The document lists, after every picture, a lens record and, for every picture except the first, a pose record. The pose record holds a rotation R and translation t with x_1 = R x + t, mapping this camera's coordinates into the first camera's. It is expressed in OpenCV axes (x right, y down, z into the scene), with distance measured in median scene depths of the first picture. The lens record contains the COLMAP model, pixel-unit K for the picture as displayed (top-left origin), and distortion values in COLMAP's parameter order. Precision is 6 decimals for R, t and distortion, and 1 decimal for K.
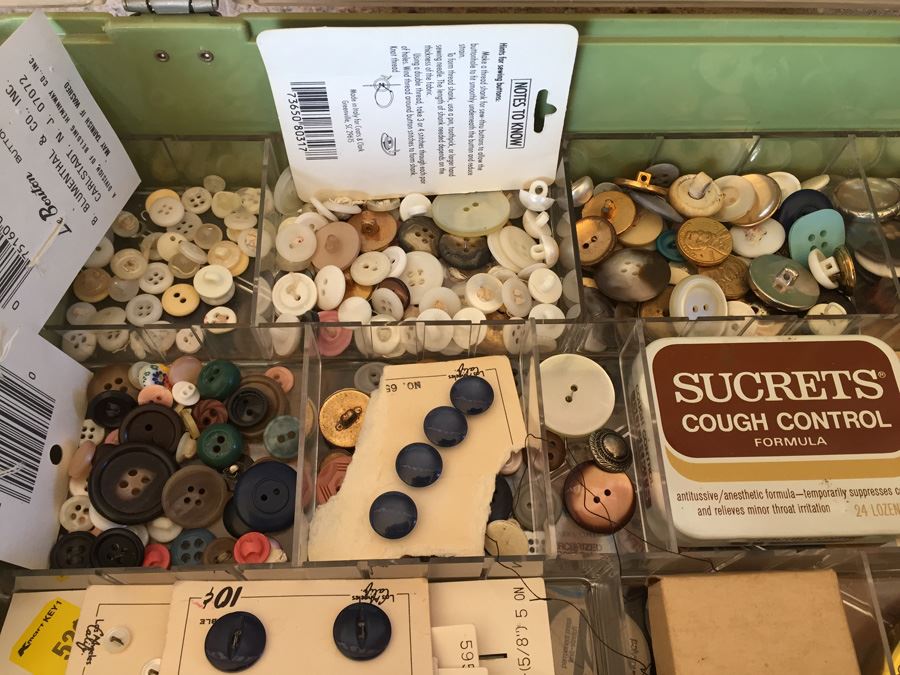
lens RADIAL K [[786.0, 0, 436.0], [0, 786.0, 341.1], [0, 0, 1]] dist [0.097808, -0.163573]
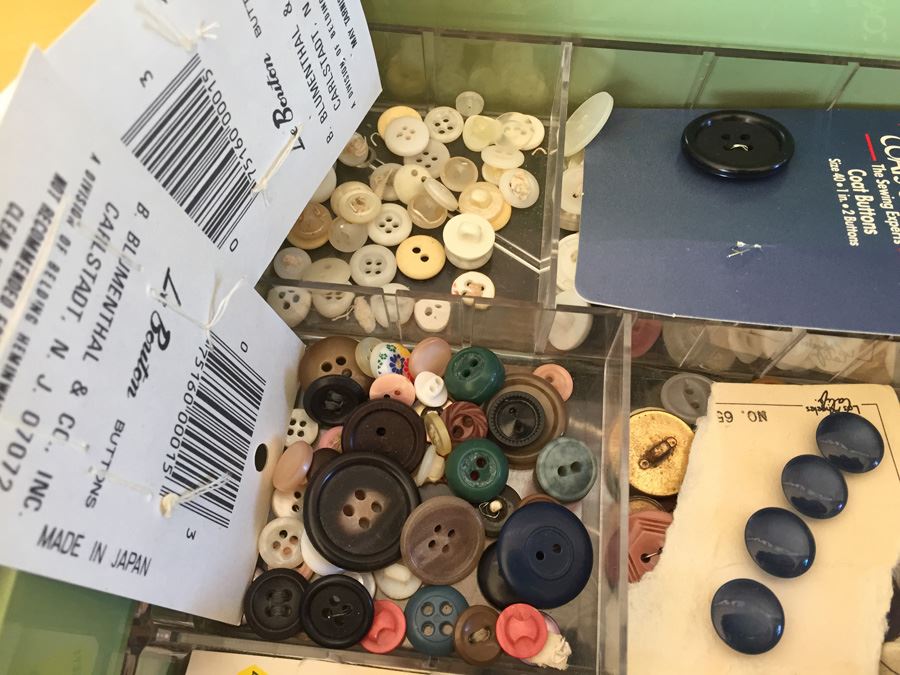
lens RADIAL K [[786.0, 0, 436.0], [0, 786.0, 341.1], [0, 0, 1]] dist [0.097808, -0.163573]
pose [[0.989294, 0.110184, -0.095695, -0.245175], [-0.105915, 0.993186, 0.048619, -0.012357], [0.100400, -0.037963, 0.994223, 0.288409]]
